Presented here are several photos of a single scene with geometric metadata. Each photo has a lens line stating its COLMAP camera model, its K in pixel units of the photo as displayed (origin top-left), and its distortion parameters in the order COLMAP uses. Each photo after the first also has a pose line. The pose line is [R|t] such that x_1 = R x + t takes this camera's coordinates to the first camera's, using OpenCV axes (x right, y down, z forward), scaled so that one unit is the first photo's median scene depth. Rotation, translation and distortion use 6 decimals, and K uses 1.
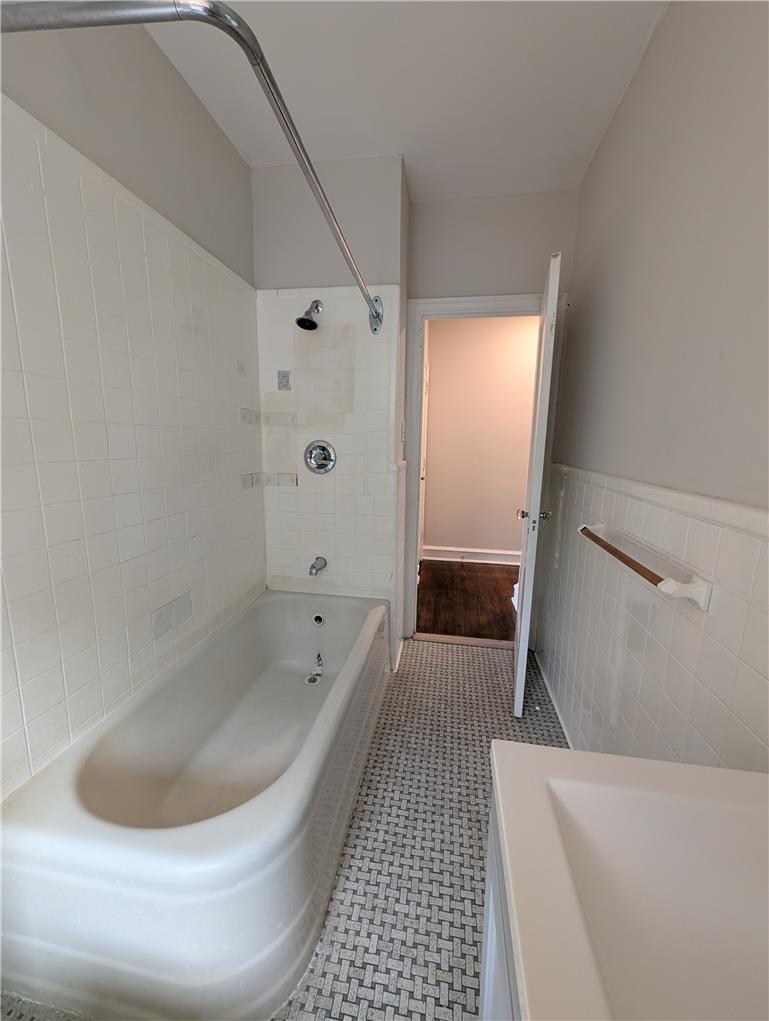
lens RADIAL K [[392.9, 0, 384.5], [0, 392.9, 510.5], [0, 0, 1]] dist [0.001652, 0.000277]
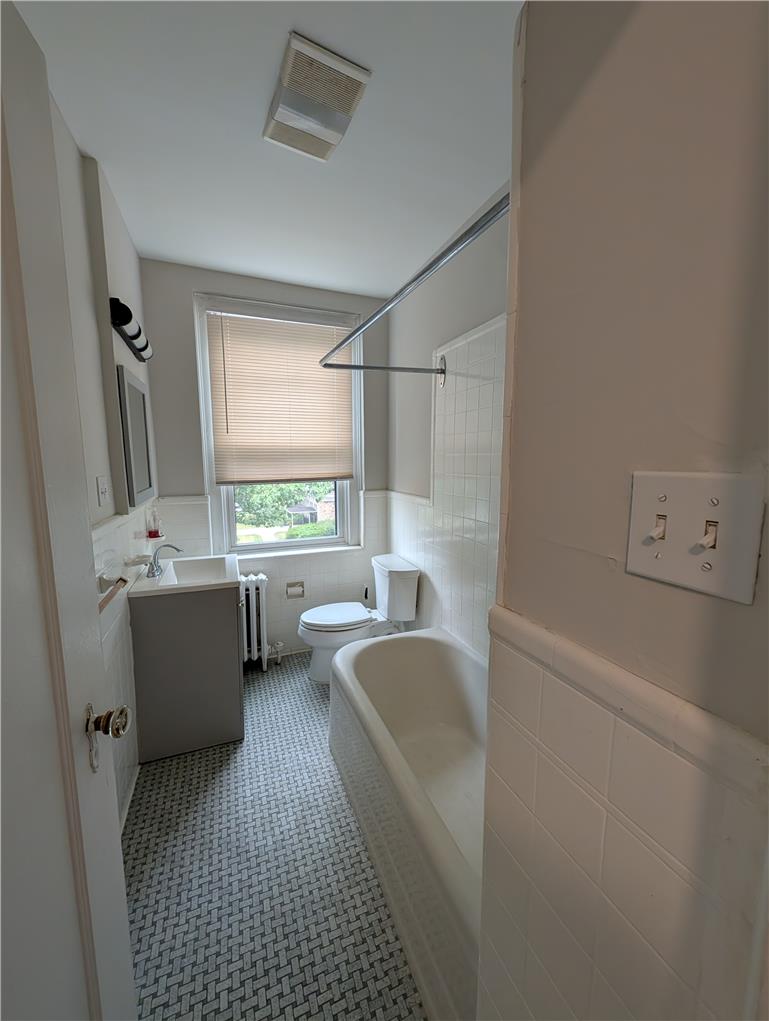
lens RADIAL K [[392.9, 0, 384.5], [0, 392.9, 510.5], [0, 0, 1]] dist [0.001652, 0.000277]
pose [[-0.850309, 0.055415, -0.523359, 0.374858], [-0.101520, 0.958493, 0.266430, -0.373117], [0.516400, 0.279679, -0.809389, 1.647855]]
